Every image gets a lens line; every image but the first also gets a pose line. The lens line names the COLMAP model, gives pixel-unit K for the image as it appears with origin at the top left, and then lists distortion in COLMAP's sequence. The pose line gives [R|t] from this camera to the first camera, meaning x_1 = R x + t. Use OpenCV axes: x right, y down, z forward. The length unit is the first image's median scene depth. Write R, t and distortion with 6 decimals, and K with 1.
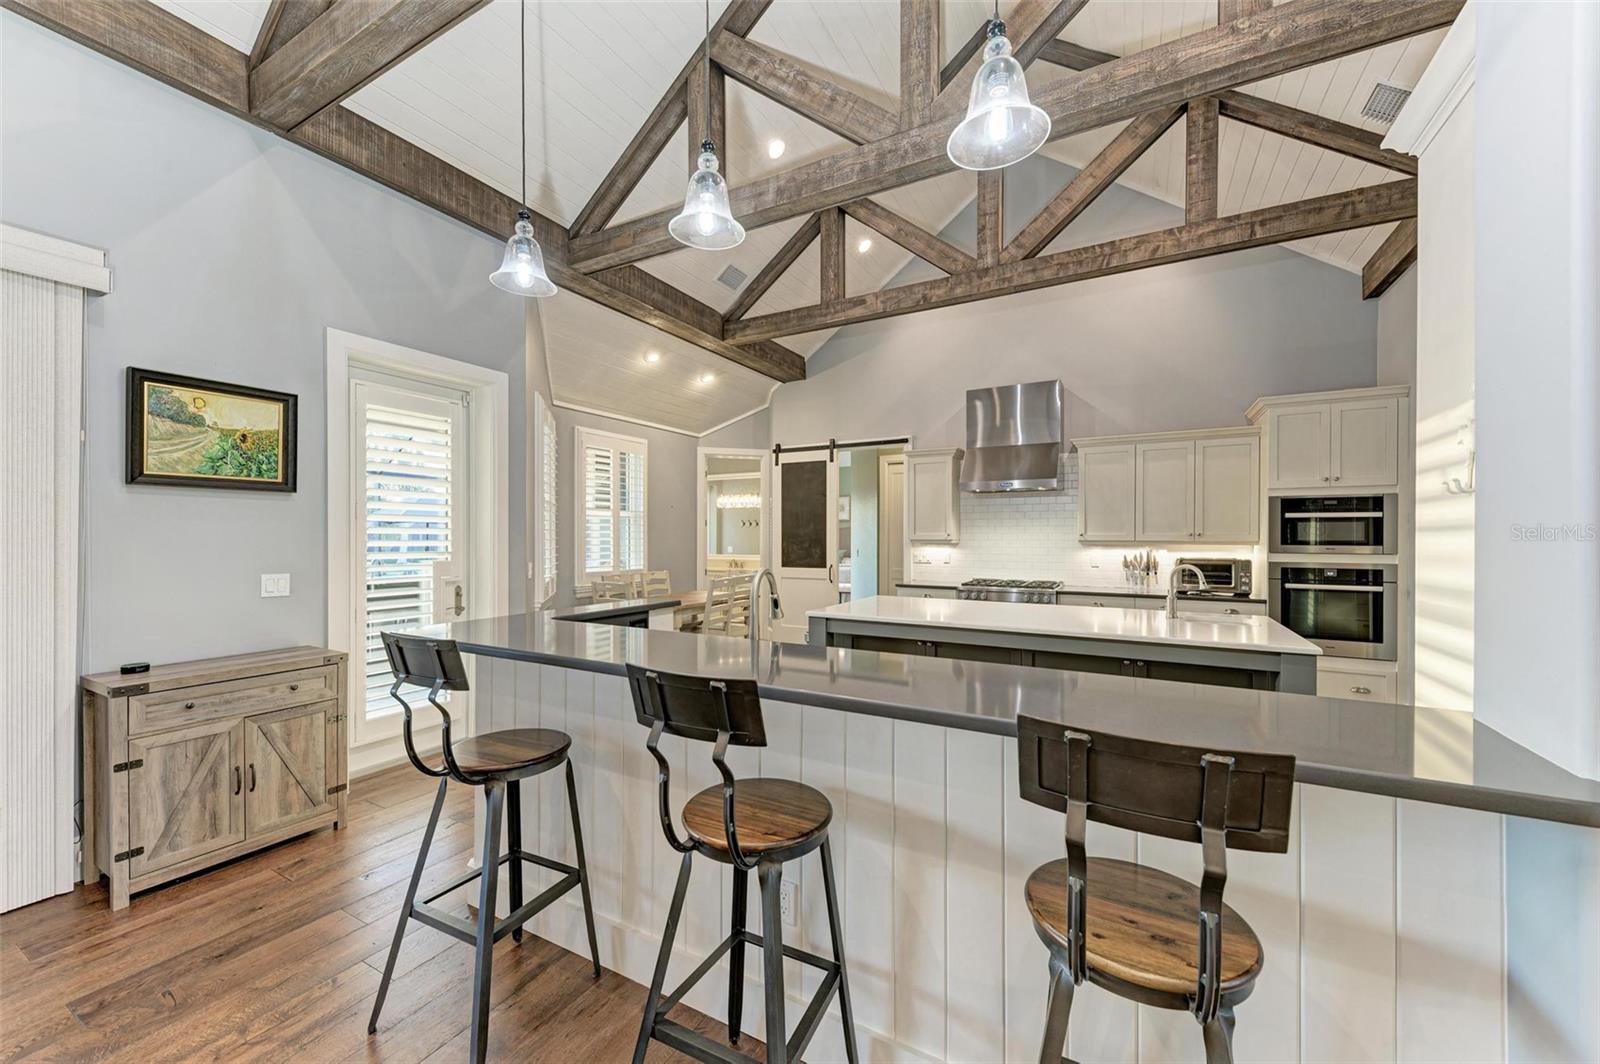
lens RADIAL K [[607.0, 0, 797.5], [0, 607.0, 535.1], [0, 0, 1]] dist [0.010044, -0.000580]
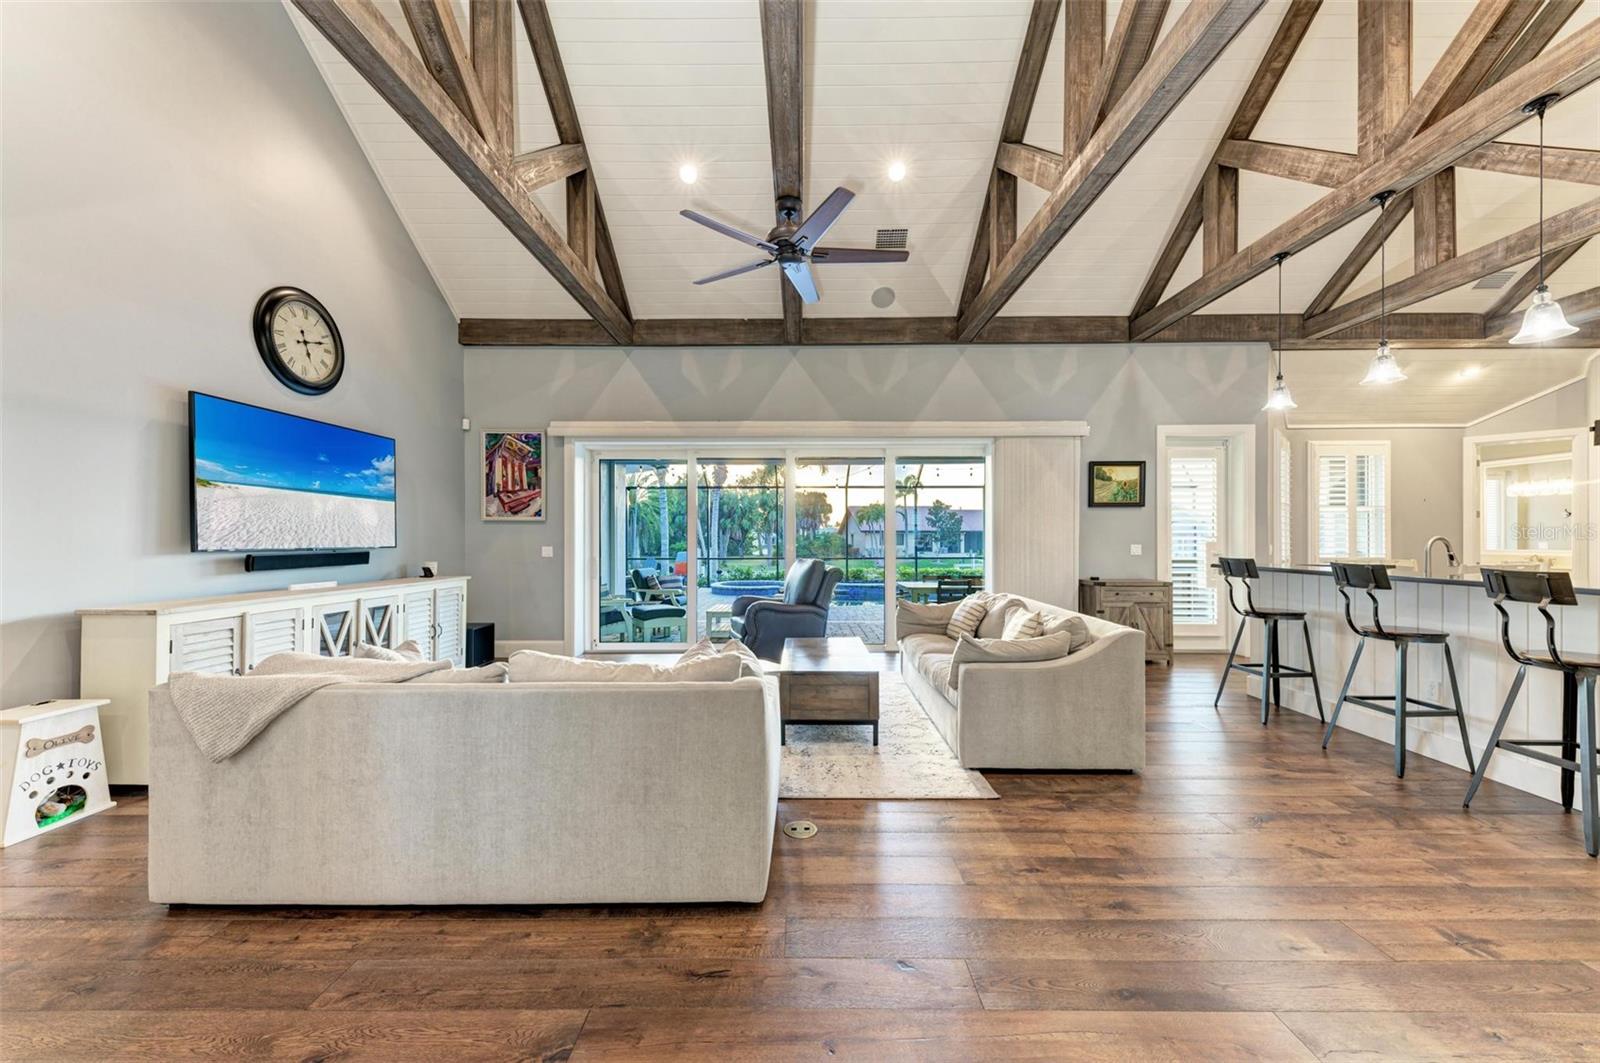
lens RADIAL K [[577.7, 0, 803.9], [0, 577.7, 537.5], [0, 0, 1]] dist [0.010127, -0.001976]
pose [[0.483250, -0.002963, -0.875478, 0.228020], [0.005172, 0.999986, -0.000529, 0.019805], [0.875467, -0.004272, 0.483258, -0.618524]]
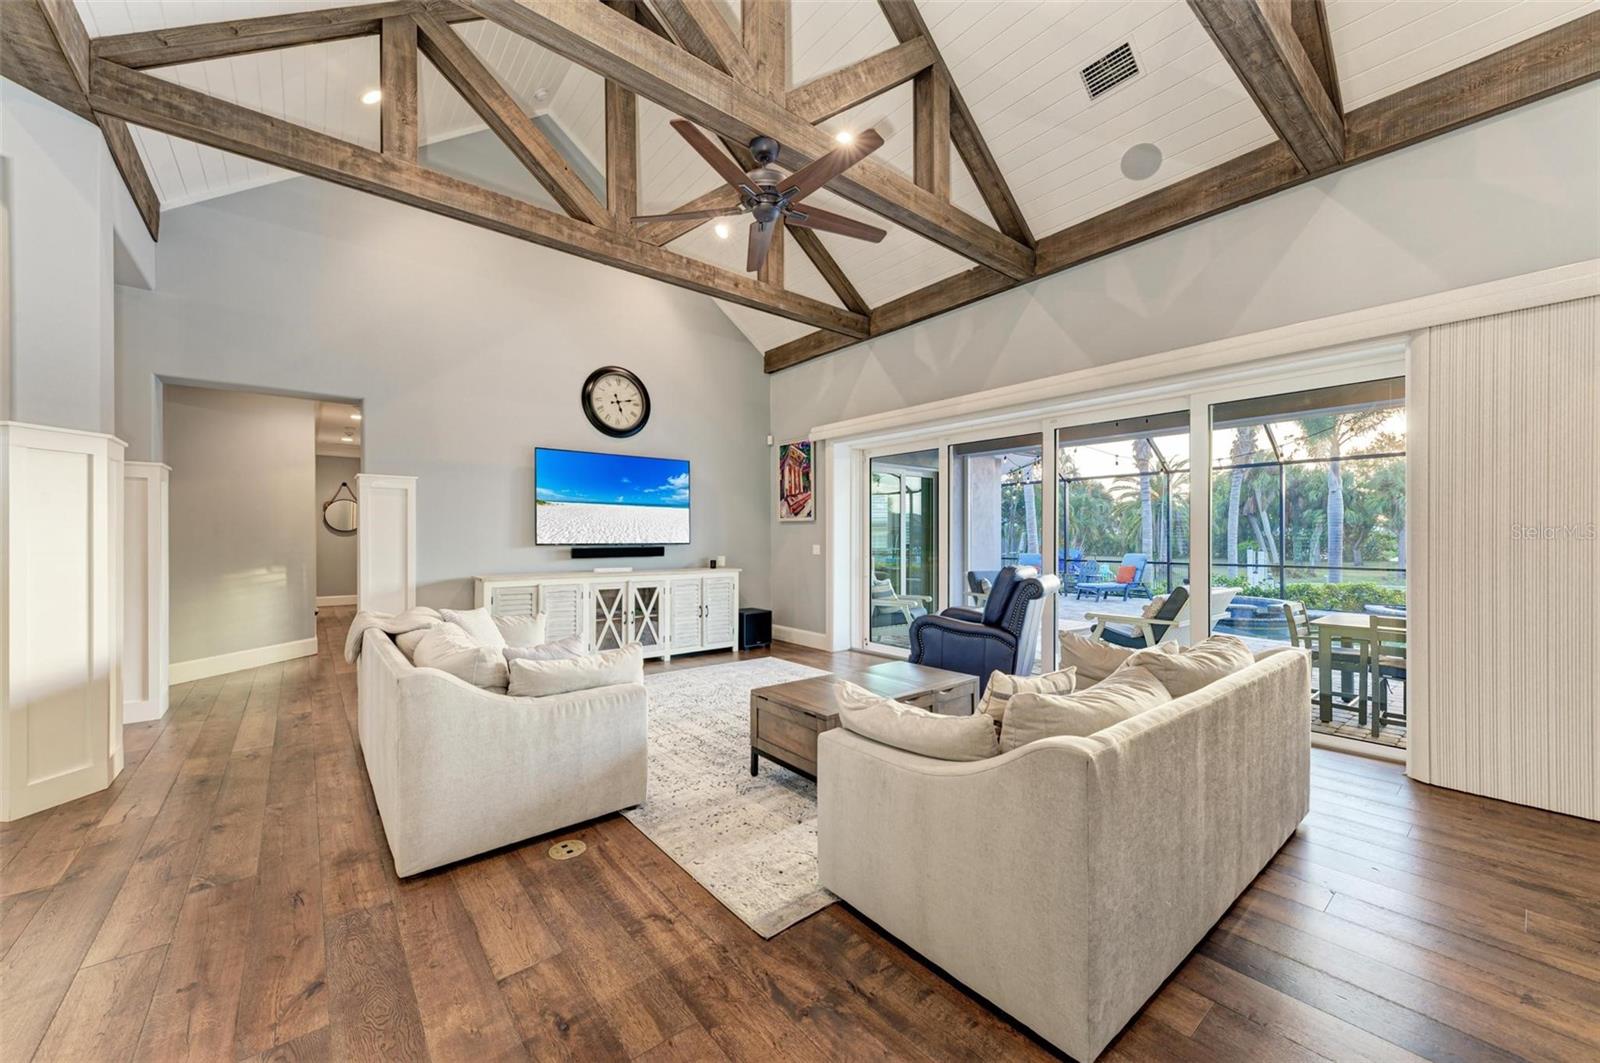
lens RADIAL K [[607.0, 0, 806.8], [0, 607.0, 525.4], [0, 0, 1]] dist [0.010044, -0.000580]
pose [[-0.370460, -0.019163, -0.928651, 0.121408], [0.004260, 0.999742, -0.022330, 0.026177], [0.928838, -0.012228, -0.370283, 0.648937]]
